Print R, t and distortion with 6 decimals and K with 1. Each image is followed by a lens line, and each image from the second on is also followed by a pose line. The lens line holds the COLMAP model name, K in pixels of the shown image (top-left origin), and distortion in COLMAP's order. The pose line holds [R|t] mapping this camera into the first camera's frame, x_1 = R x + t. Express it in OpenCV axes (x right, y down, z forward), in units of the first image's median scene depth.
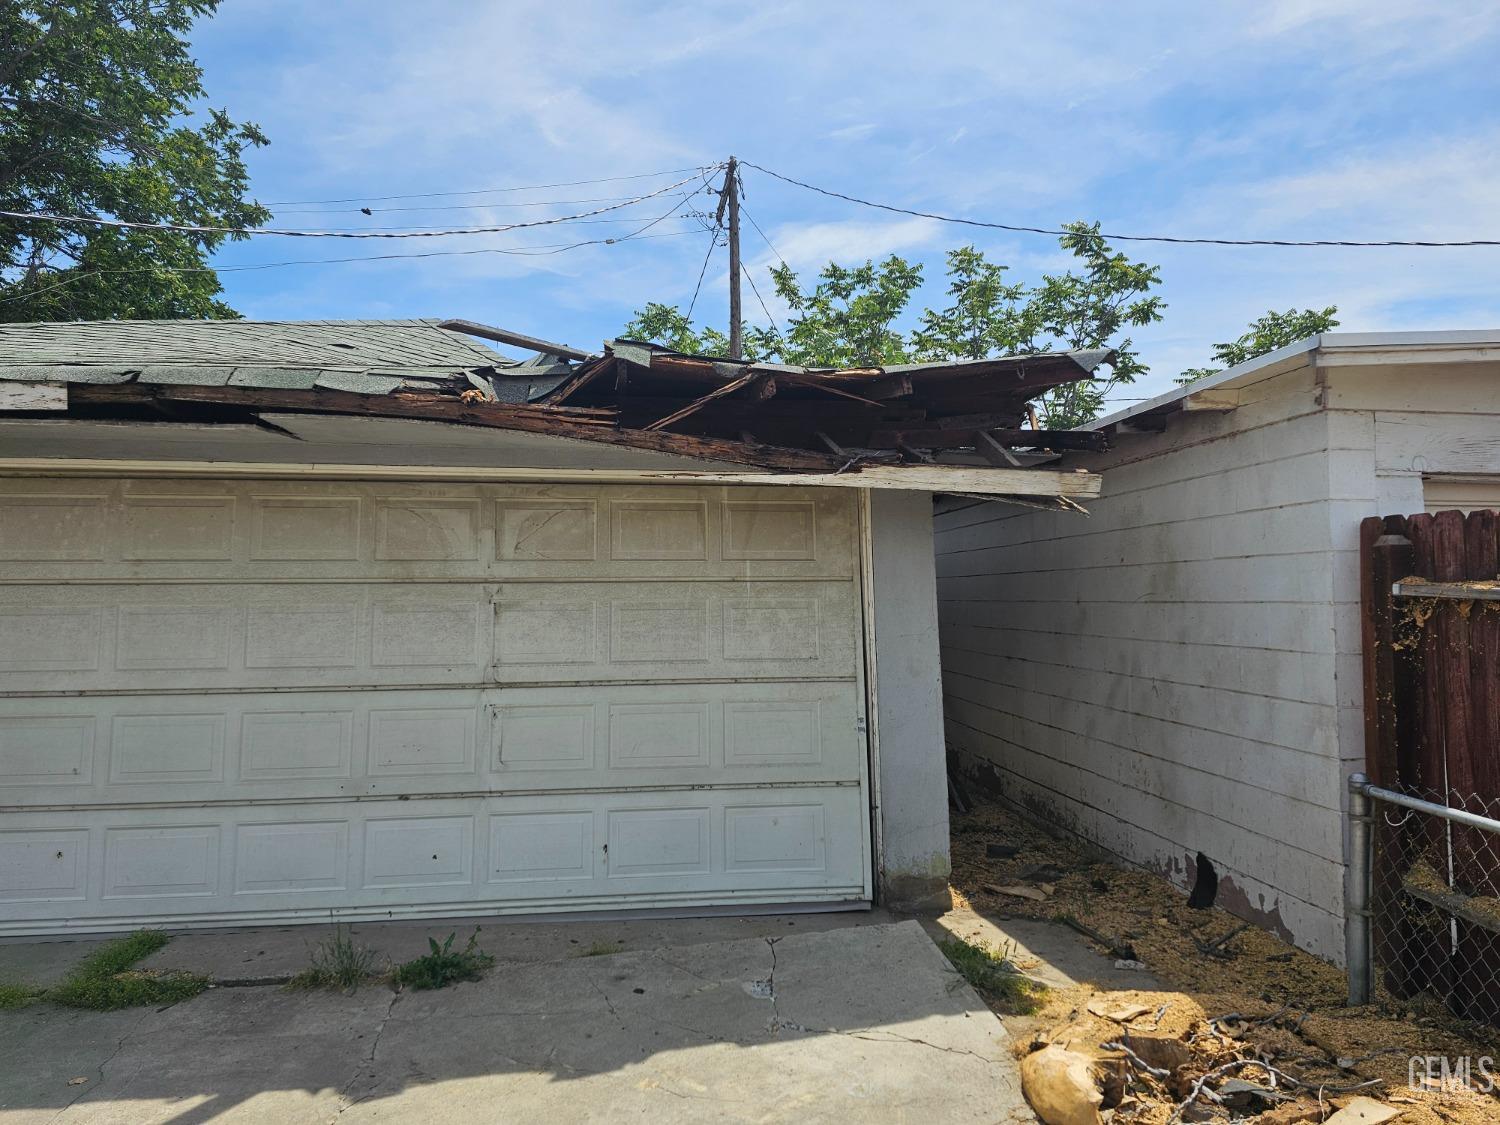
lens RADIAL K [[994.3, 0, 750.0], [0, 994.3, 562.5], [0, 0, 1]] dist [0.114675, -0.113312]
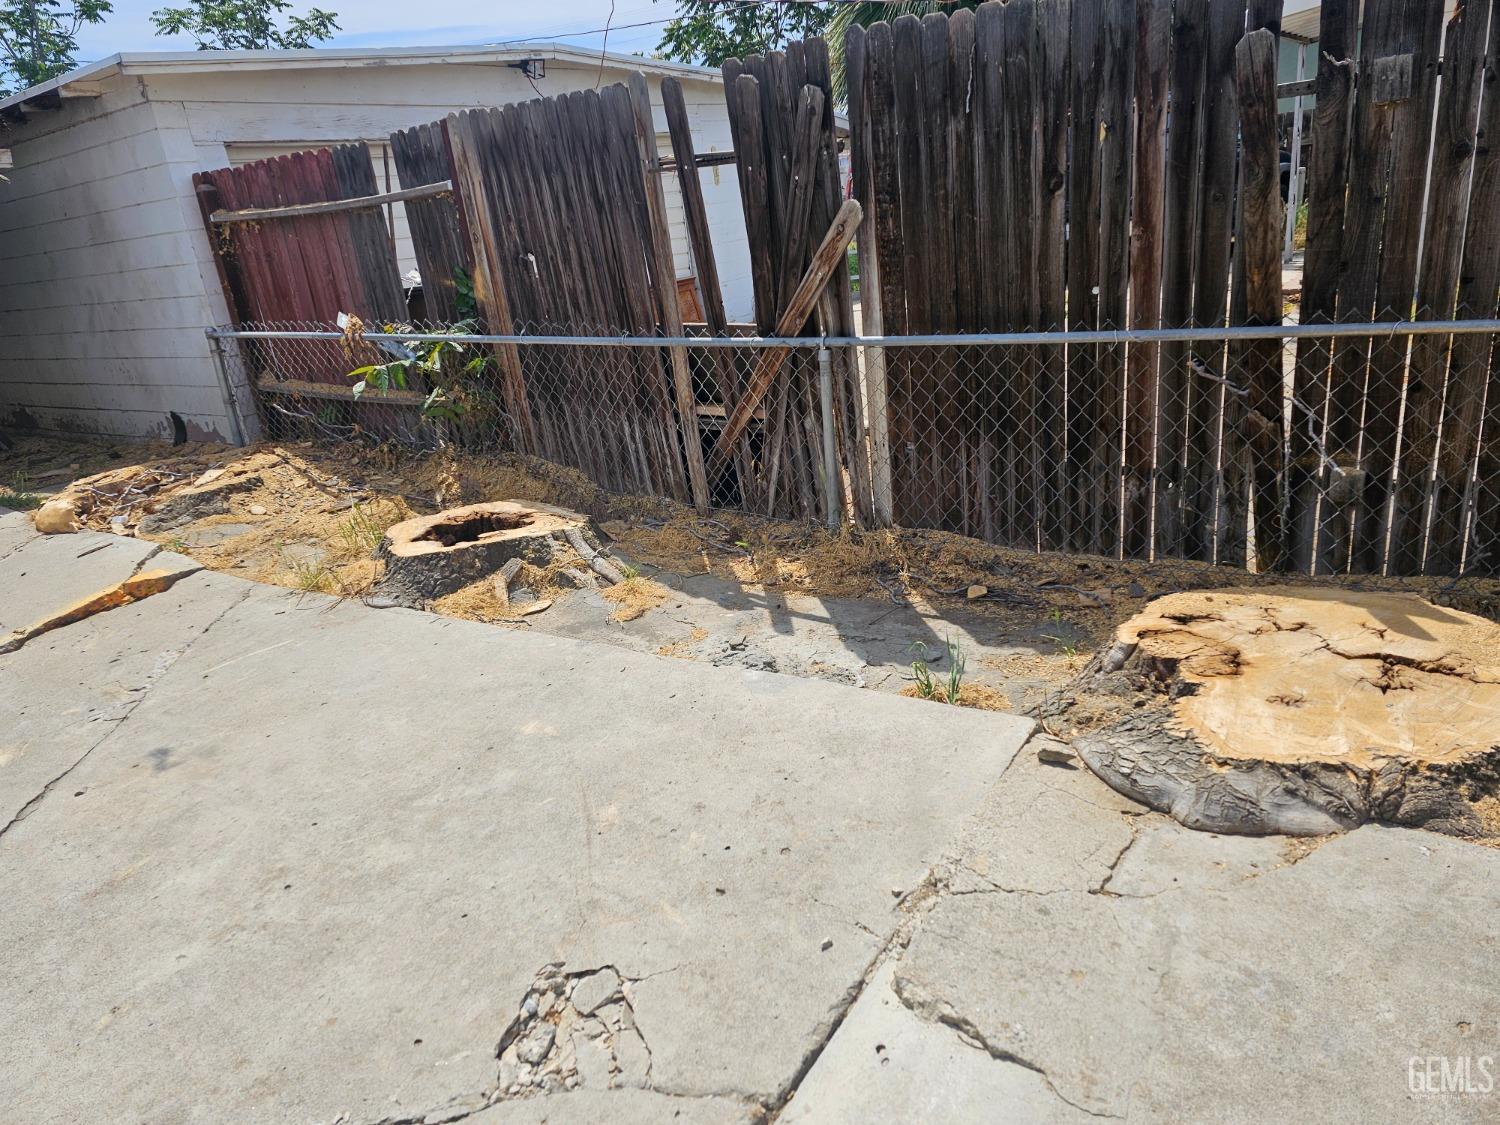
lens RADIAL K [[1000.7, 0, 745.1], [0, 1000.7, 536.1], [0, 0, 1]] dist [0.083792, -0.069024]
pose [[0.672740, -0.305906, 0.673678, -0.066045], [0.088115, 0.937170, 0.337561, 0.019744], [-0.734614, -0.167730, 0.657427, -0.663181]]
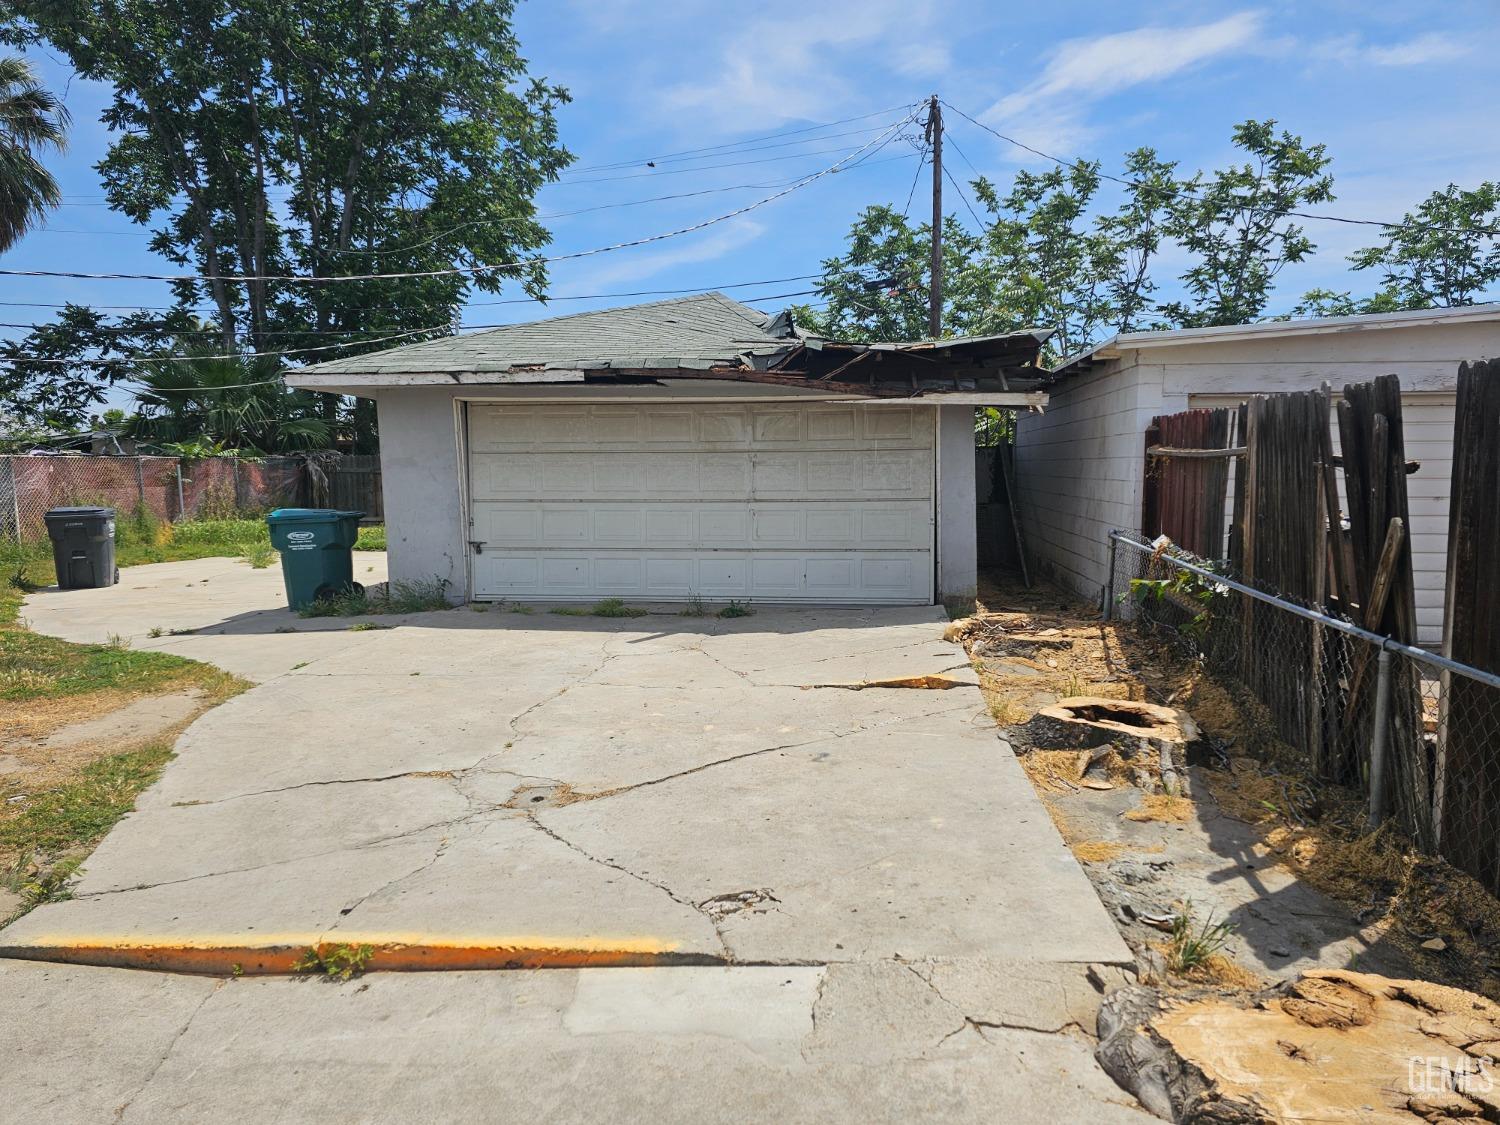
lens RADIAL K [[994.3, 0, 750.0], [0, 994.3, 562.5], [0, 0, 1]] dist [0.114675, -0.113312]
pose [[0.970892, 0.020025, -0.238679, 0.239716], [0.011803, 0.991288, 0.131183, -0.023318], [0.239226, -0.130182, 0.962197, -1.029970]]
